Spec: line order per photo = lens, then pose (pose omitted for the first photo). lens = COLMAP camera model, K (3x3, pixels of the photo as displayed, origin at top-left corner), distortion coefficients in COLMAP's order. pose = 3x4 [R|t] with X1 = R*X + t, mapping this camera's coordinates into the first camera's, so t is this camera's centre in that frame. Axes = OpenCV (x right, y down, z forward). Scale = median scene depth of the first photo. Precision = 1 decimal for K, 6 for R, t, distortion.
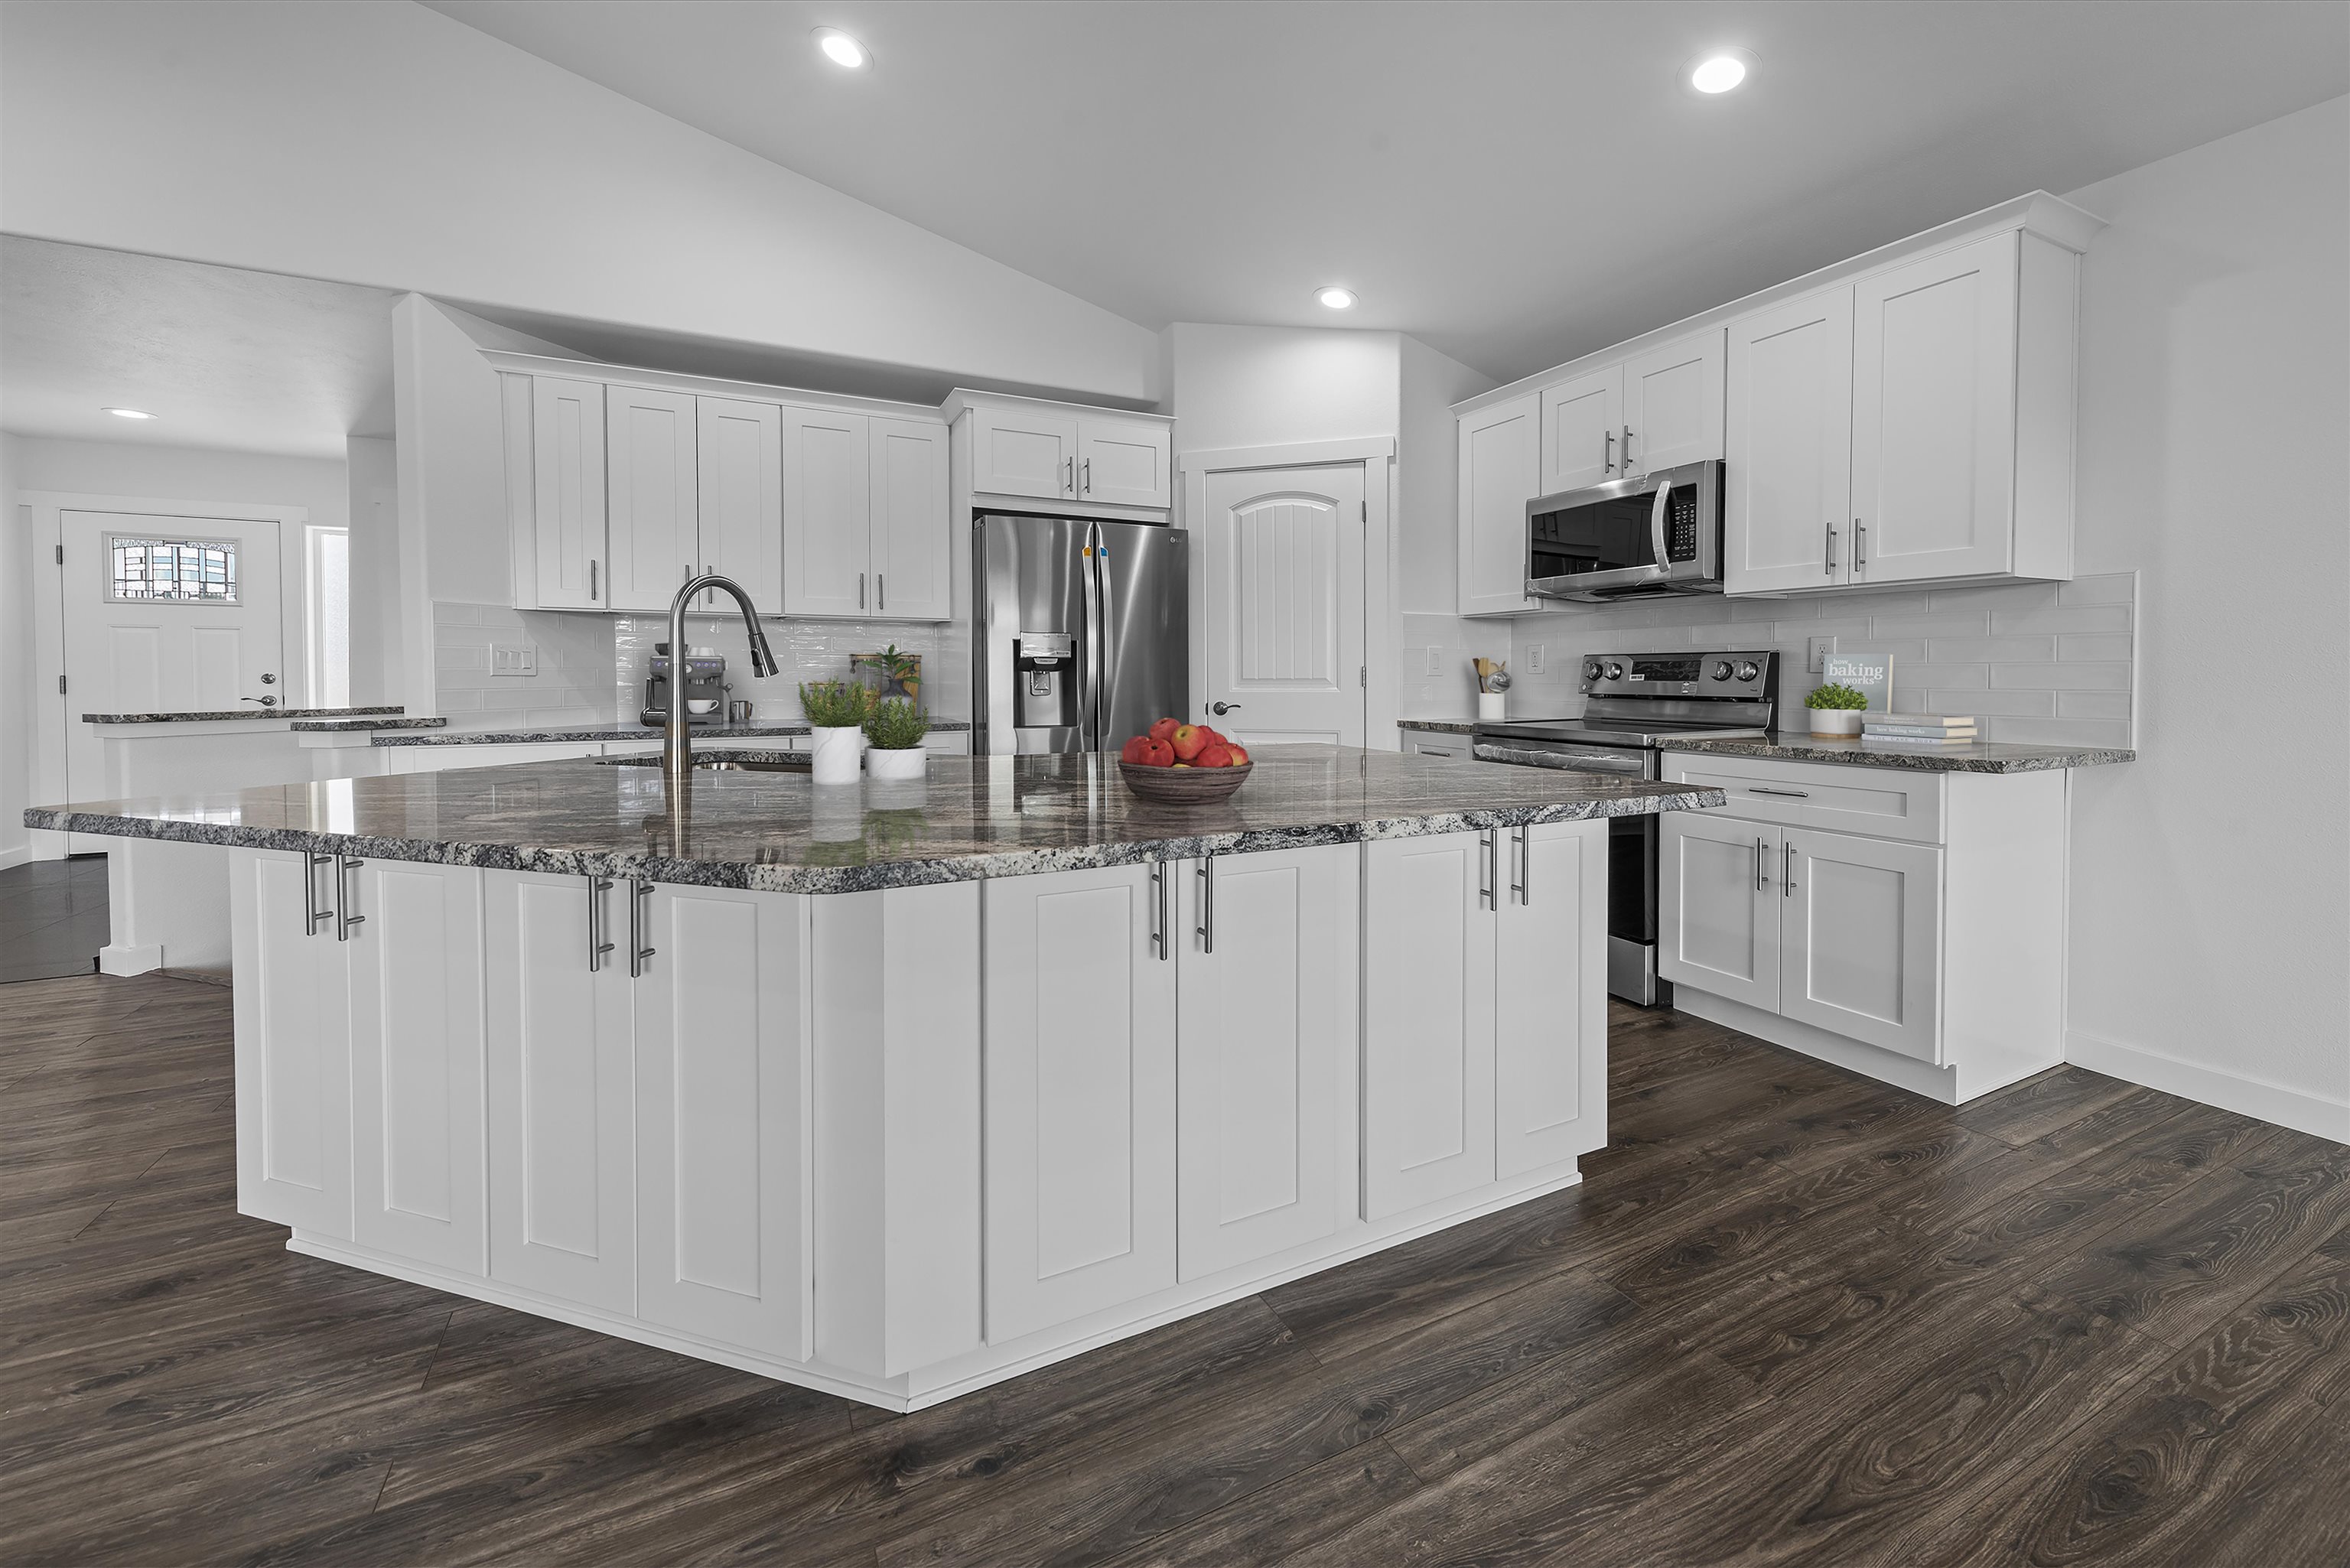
lens RADIAL K [[893.8, 0, 1125.3], [0, 893.8, 716.9], [0, 0, 1]] dist [0.005831, -0.000449]
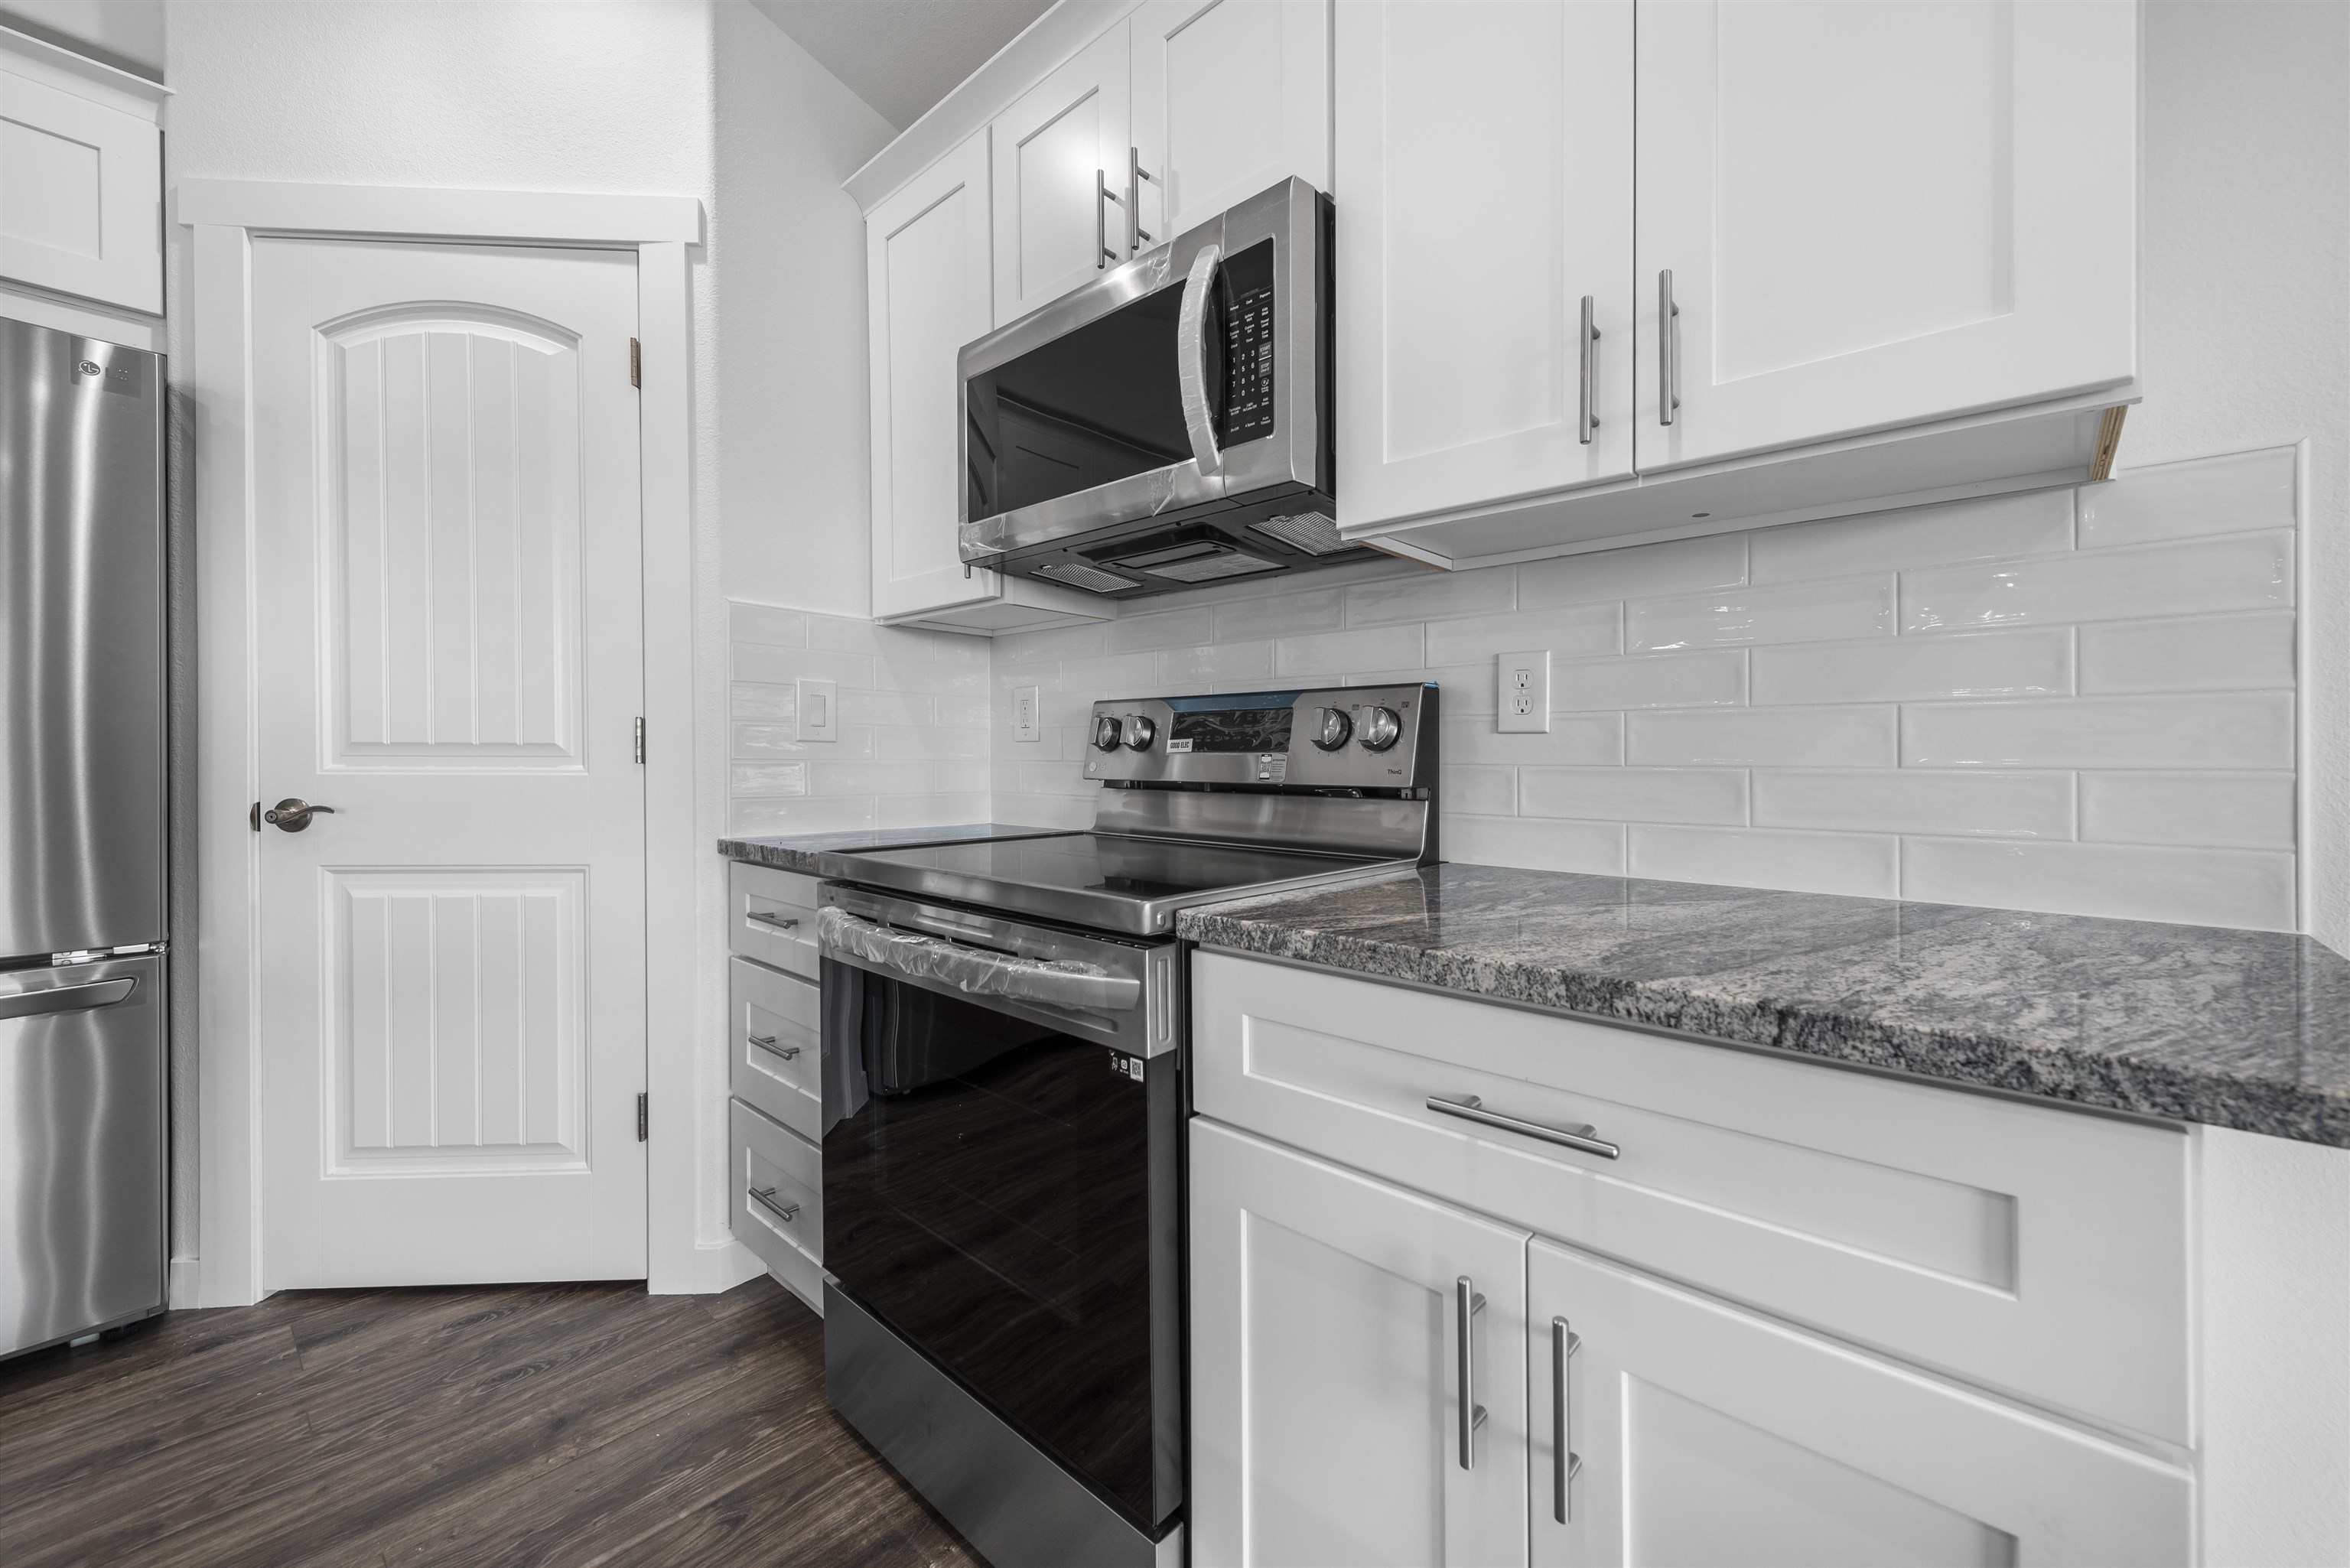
lens RADIAL K [[893.8, 0, 1162.6], [0, 893.8, 770.7], [0, 0, 1]] dist [0.005831, -0.000449]
pose [[0.914894, 0.006082, 0.403649, 0.414154], [0.008944, 0.999336, -0.035329, -0.015633], [-0.403596, 0.035933, 0.914232, 0.635611]]
